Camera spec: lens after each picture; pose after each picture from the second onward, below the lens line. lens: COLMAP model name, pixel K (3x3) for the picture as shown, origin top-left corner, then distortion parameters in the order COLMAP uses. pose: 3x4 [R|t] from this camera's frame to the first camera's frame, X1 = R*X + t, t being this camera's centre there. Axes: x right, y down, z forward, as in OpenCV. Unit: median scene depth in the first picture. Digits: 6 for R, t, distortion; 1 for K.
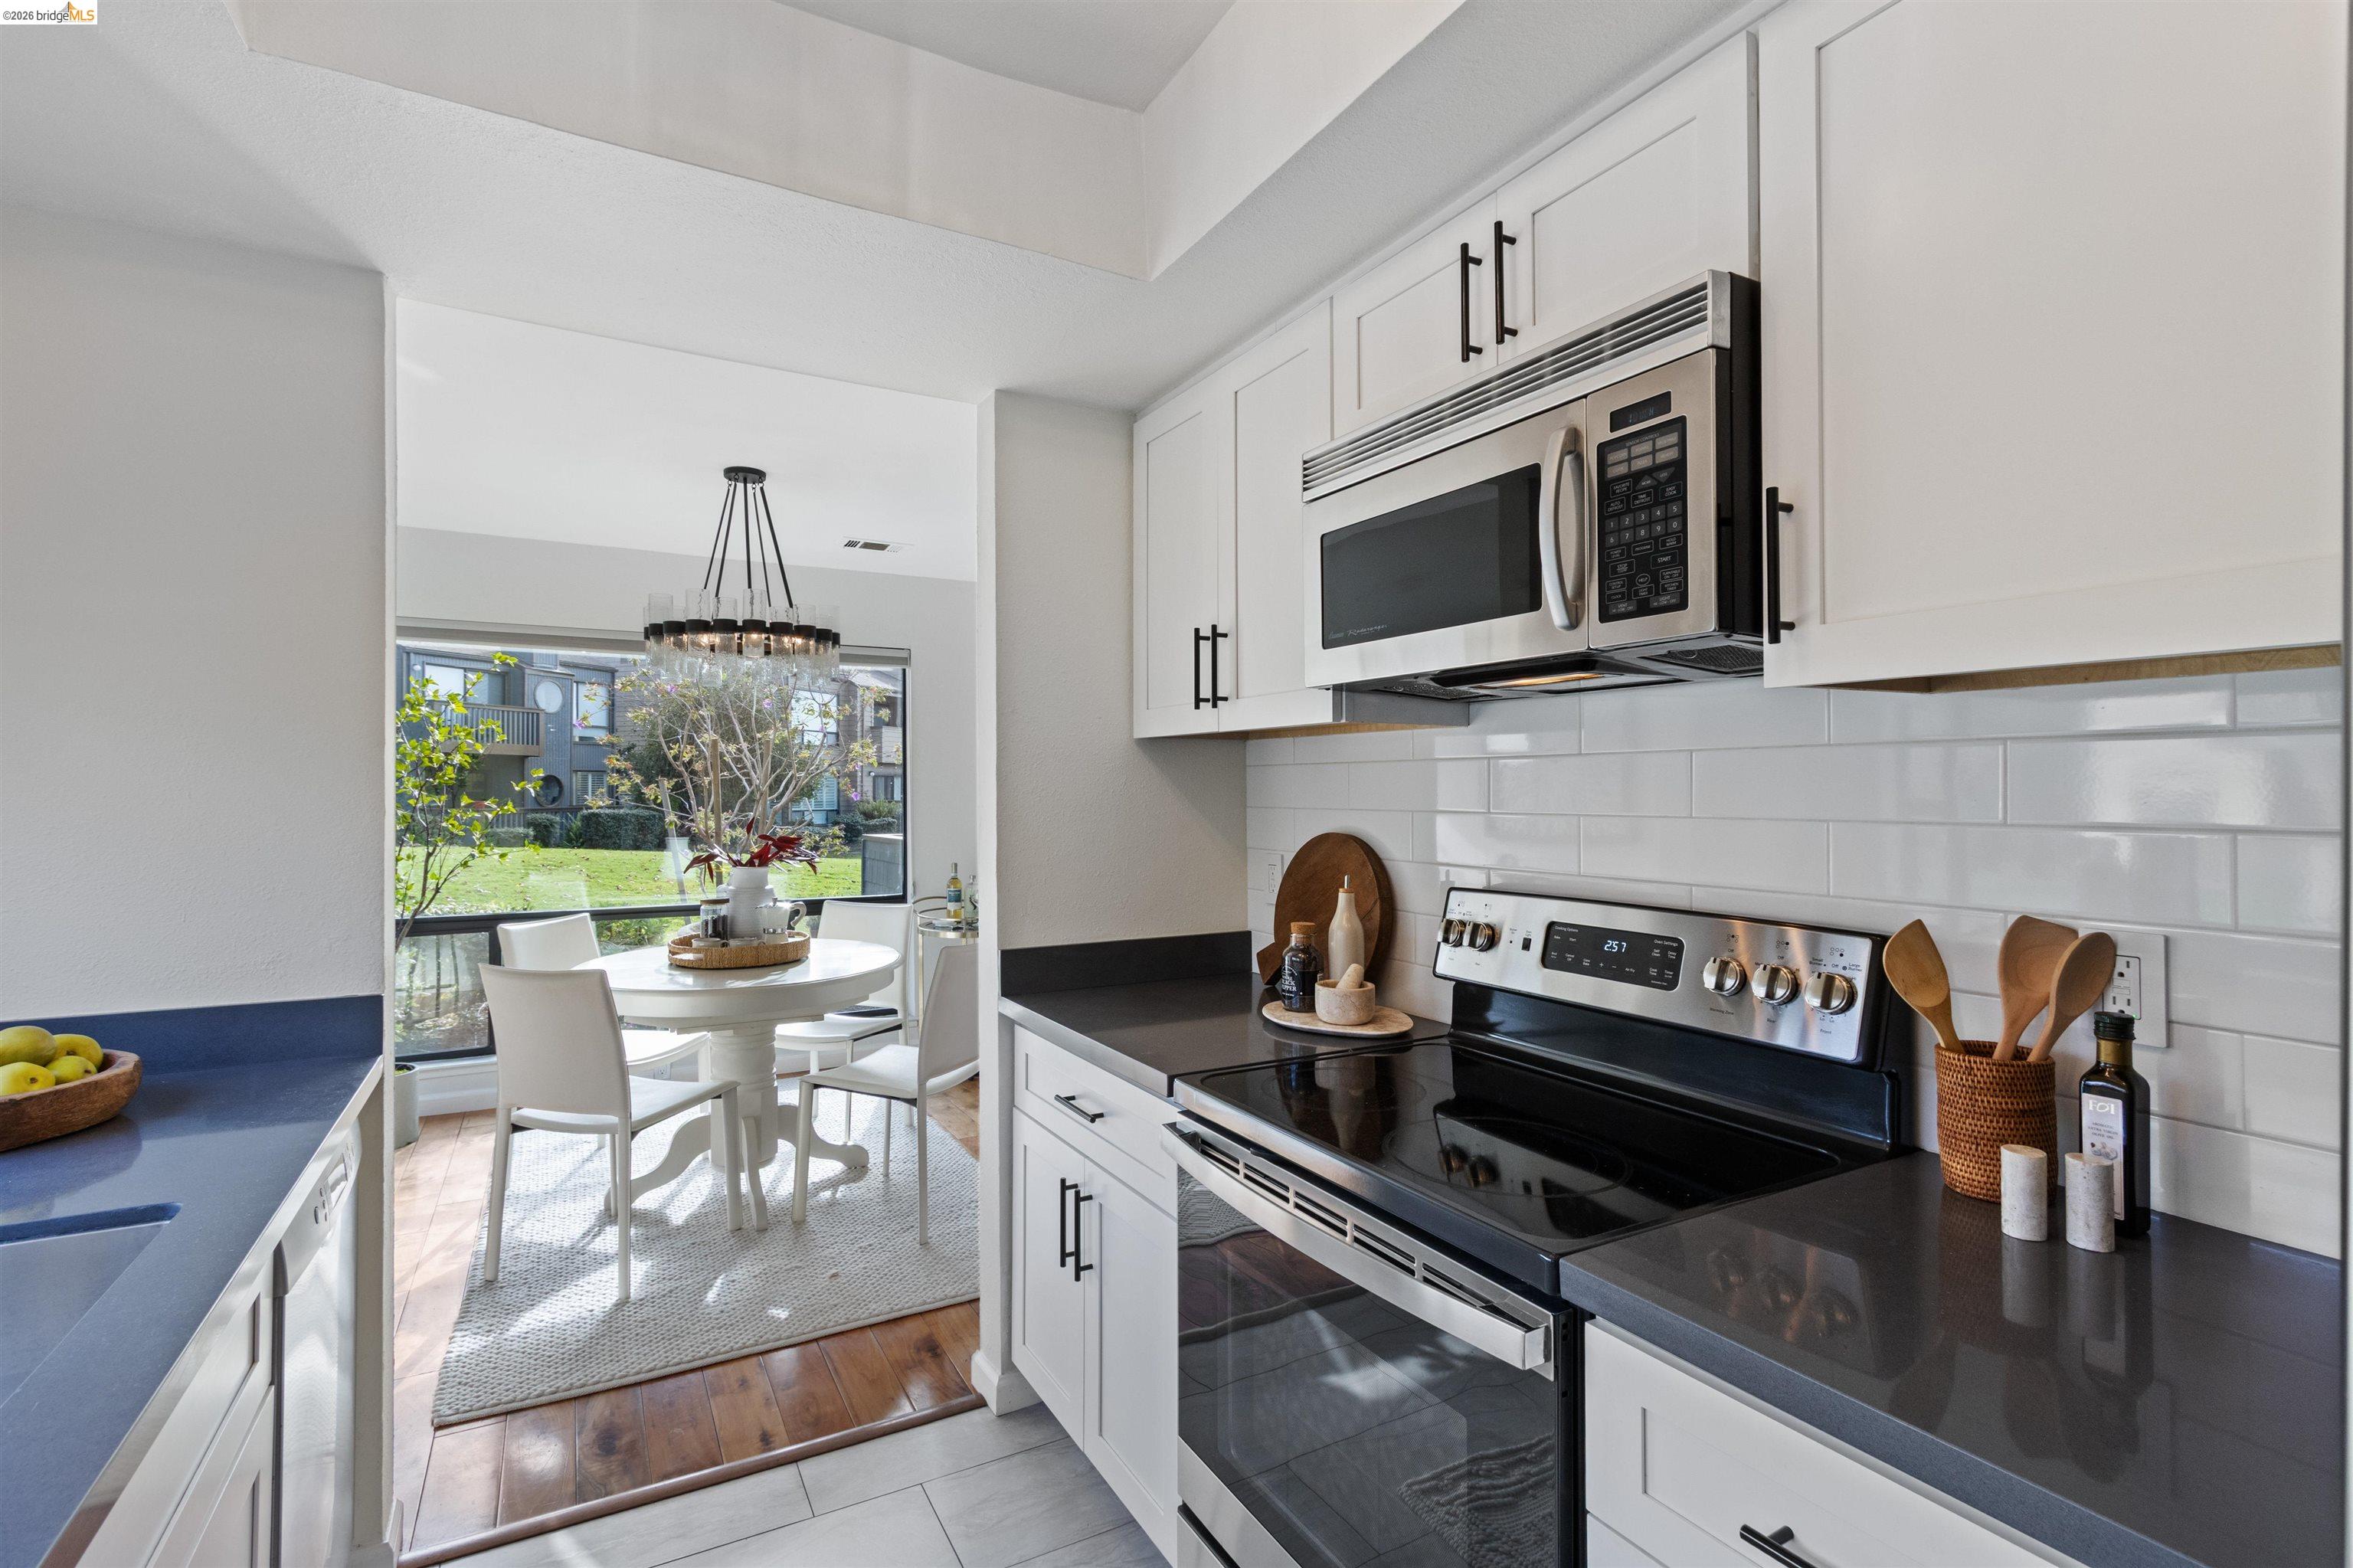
lens RADIAL K [[1086.9, 0, 1173.4], [0, 1086.9, 780.0], [0, 0, 1]] dist [0.009087, -0.001650]
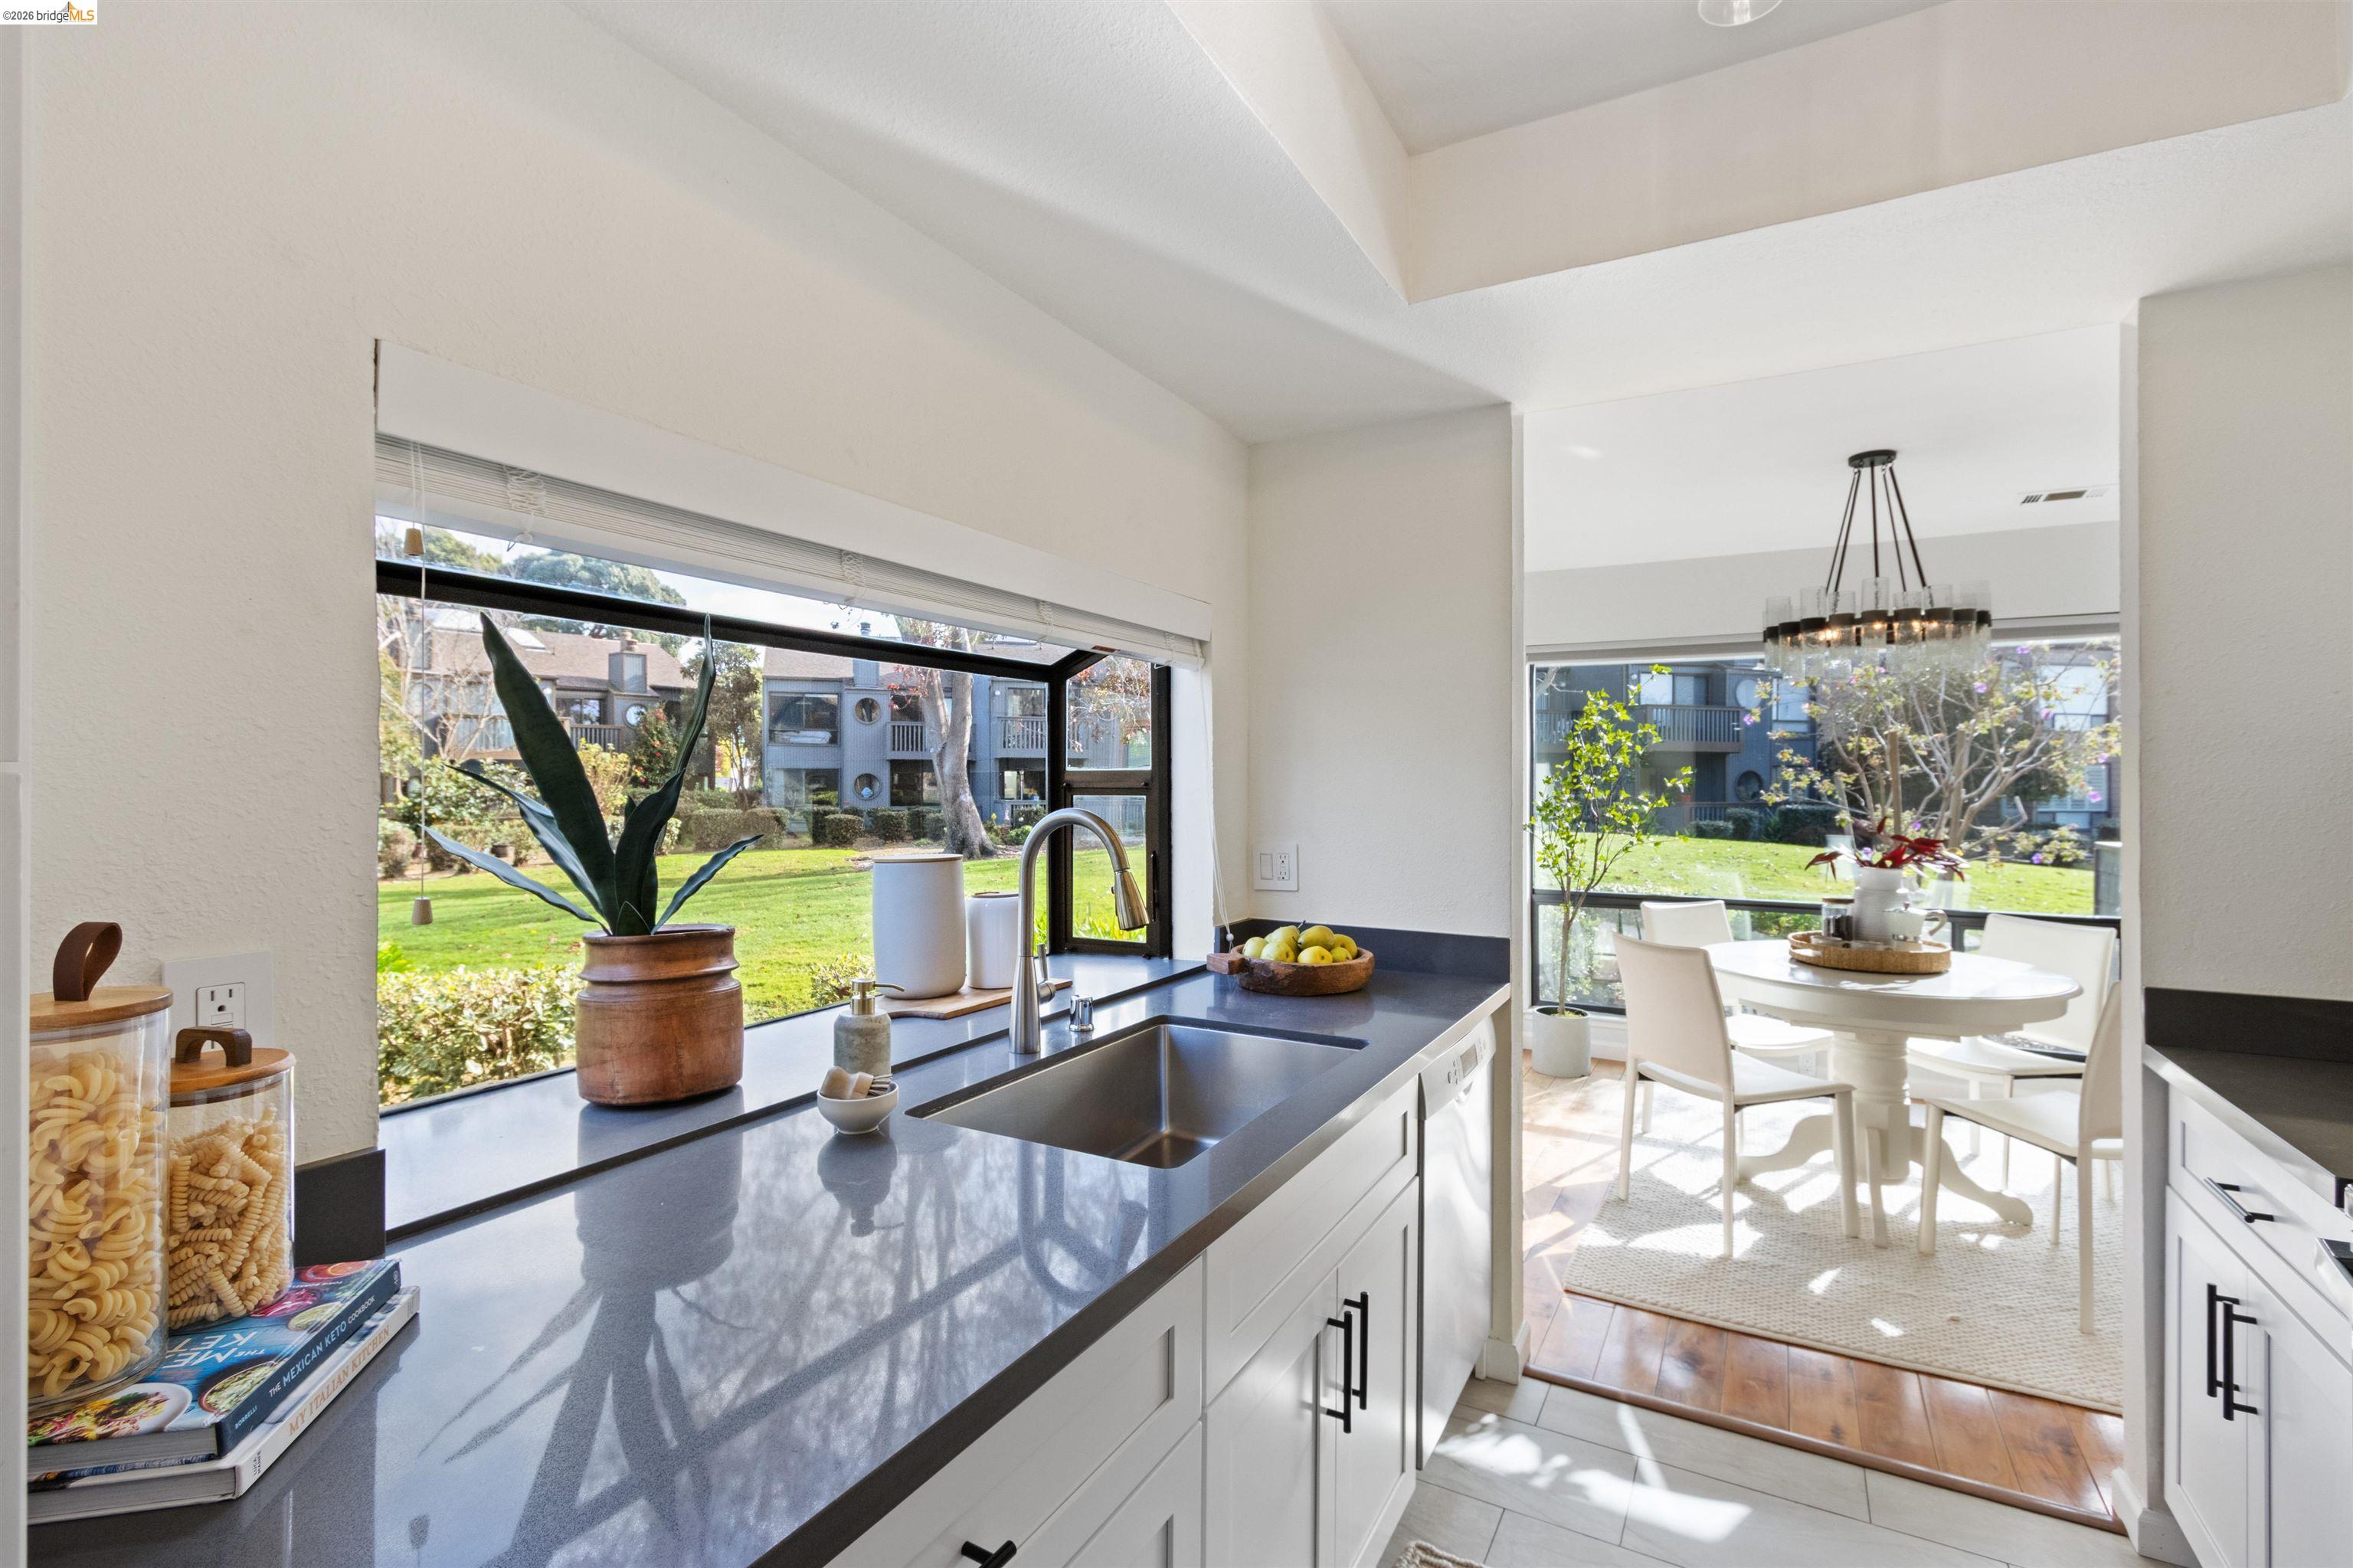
lens RADIAL K [[1086.9, 0, 1171.6], [0, 1086.9, 785.2], [0, 0, 1]] dist [0.009087, -0.001650]
pose [[0.526999, 0.004158, -0.849855, 0.101244], [0.003760, 0.999967, 0.007225, -0.002066], [0.849857, -0.007003, 0.526966, -0.031354]]
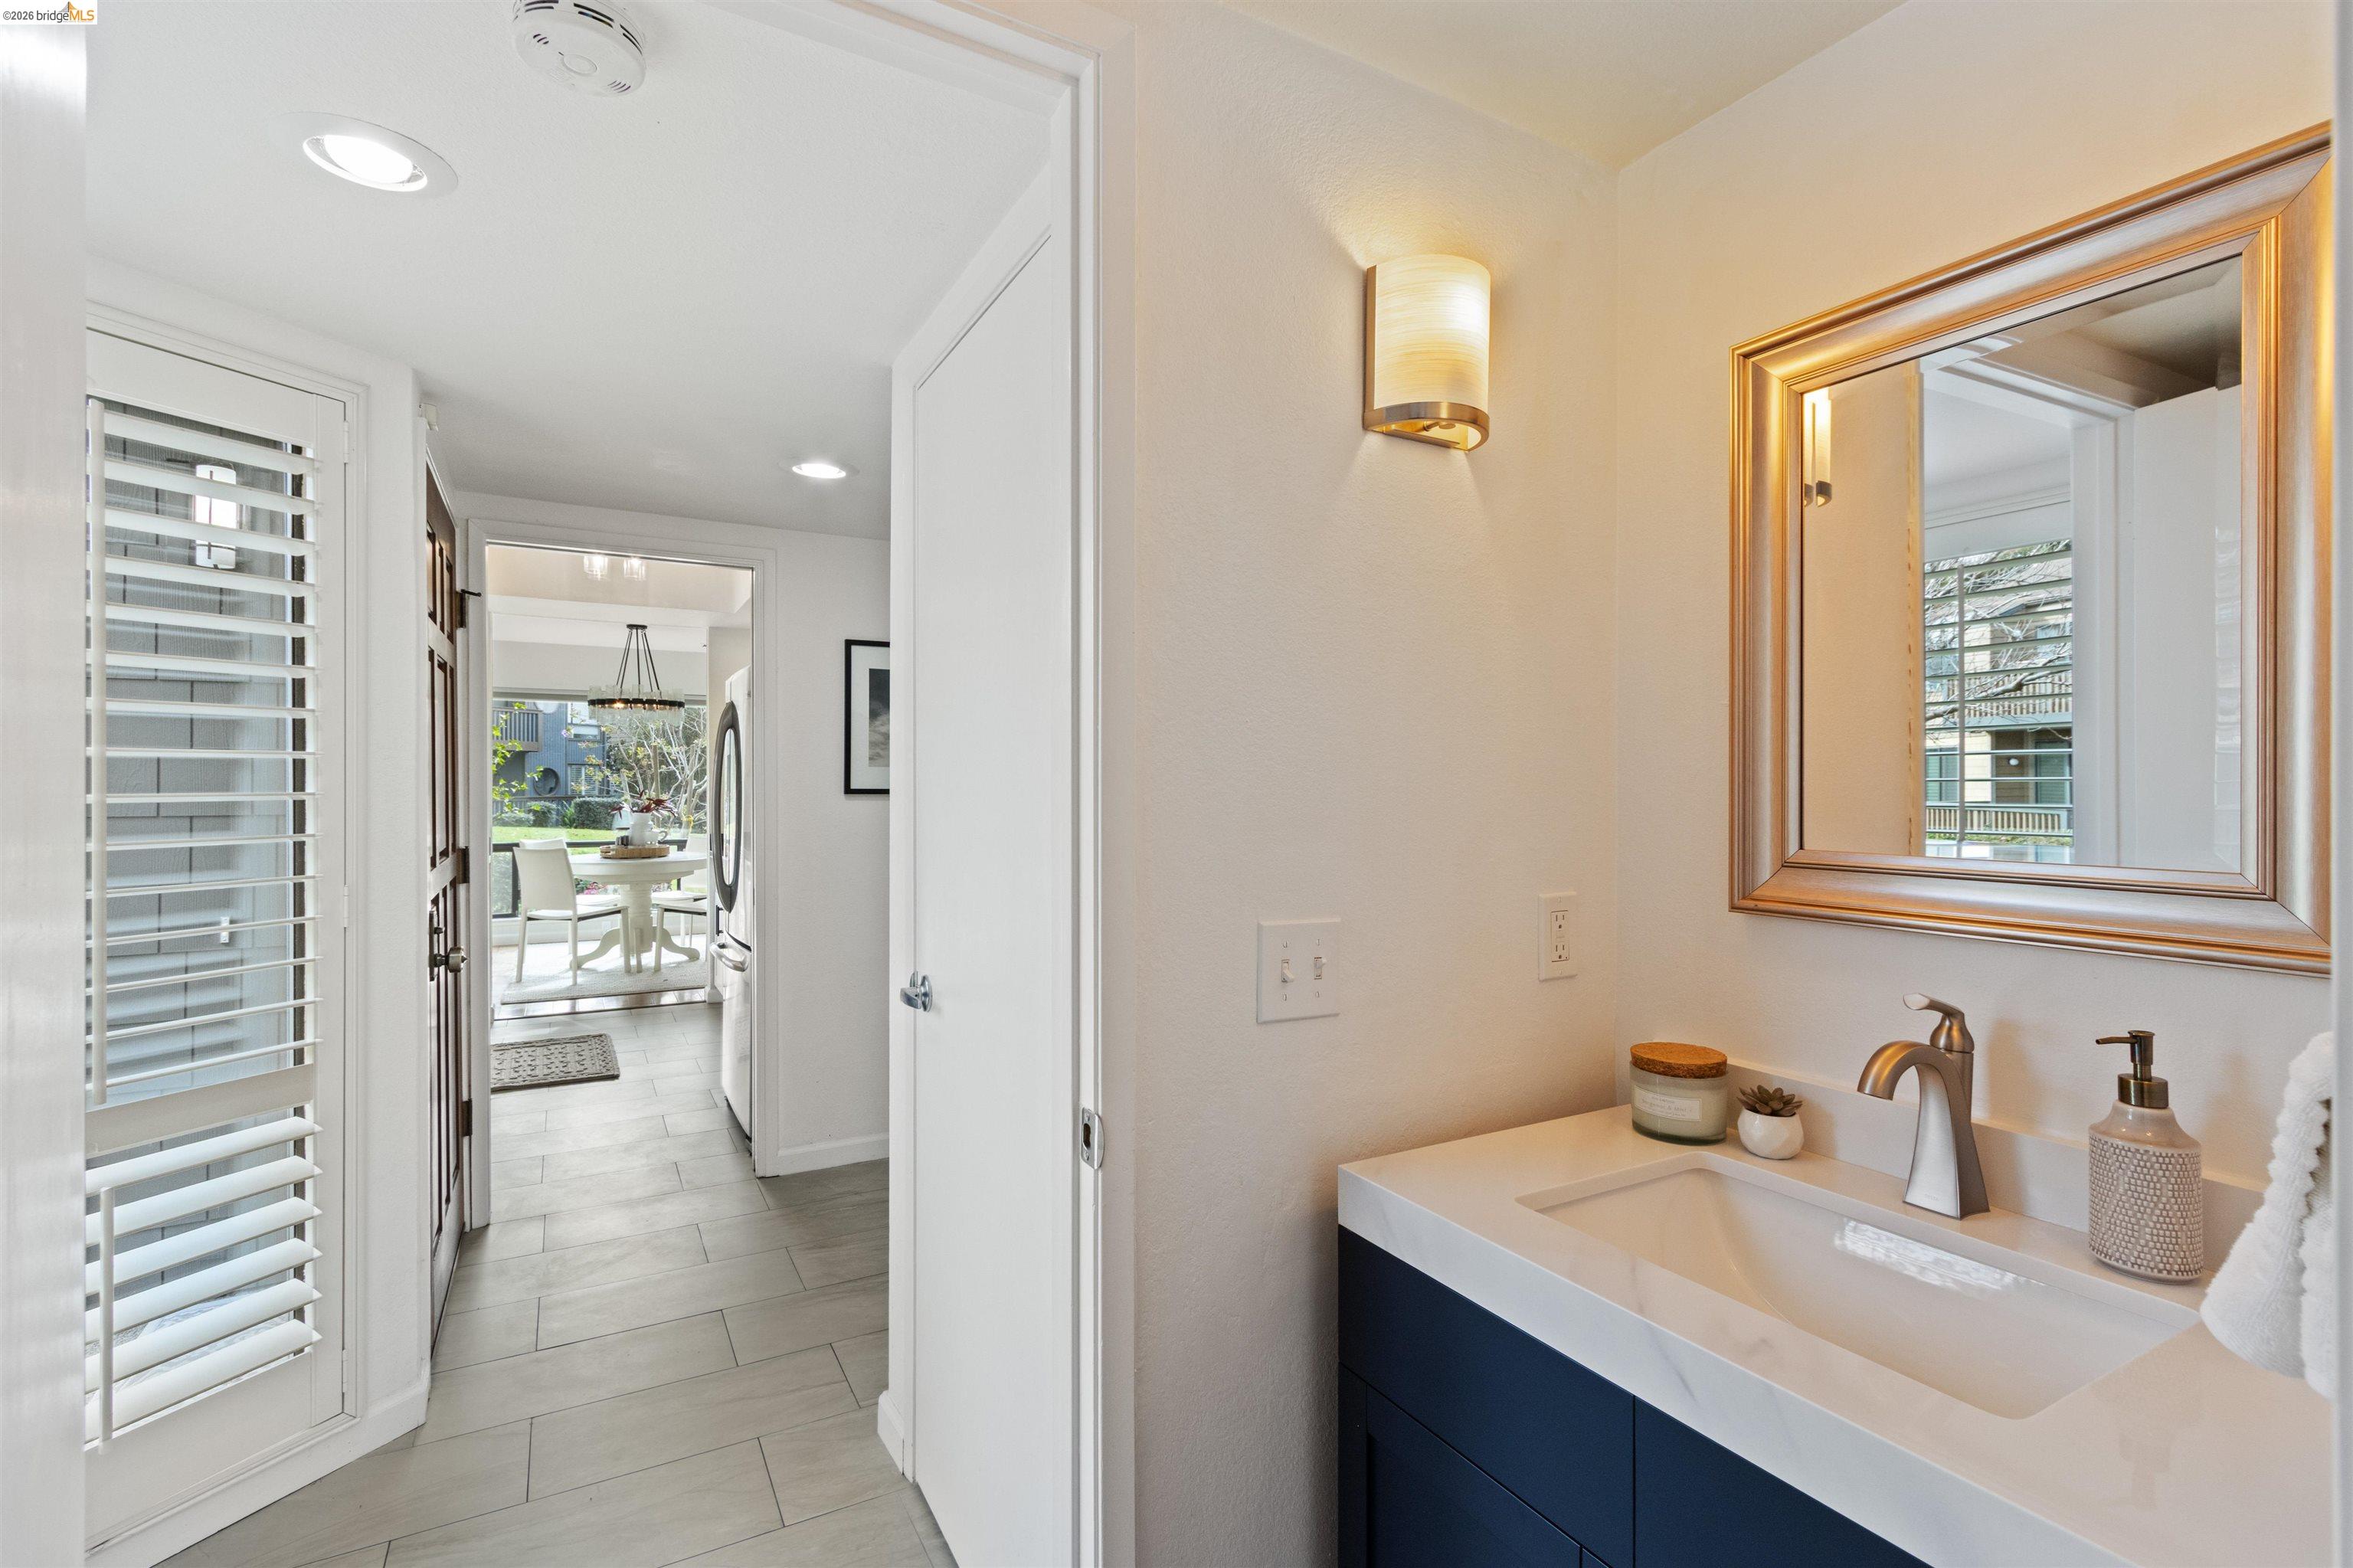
lens RADIAL K [[1086.9, 0, 1157.8], [0, 1086.9, 773.1], [0, 0, 1]] dist [0.009087, -0.001650]
pose [[0.999947, 0.001108, -0.010240, 0.655711], [-0.001114, 0.999999, -0.000528, 0.003652], [0.010239, 0.000540, 0.999947, -1.130573]]
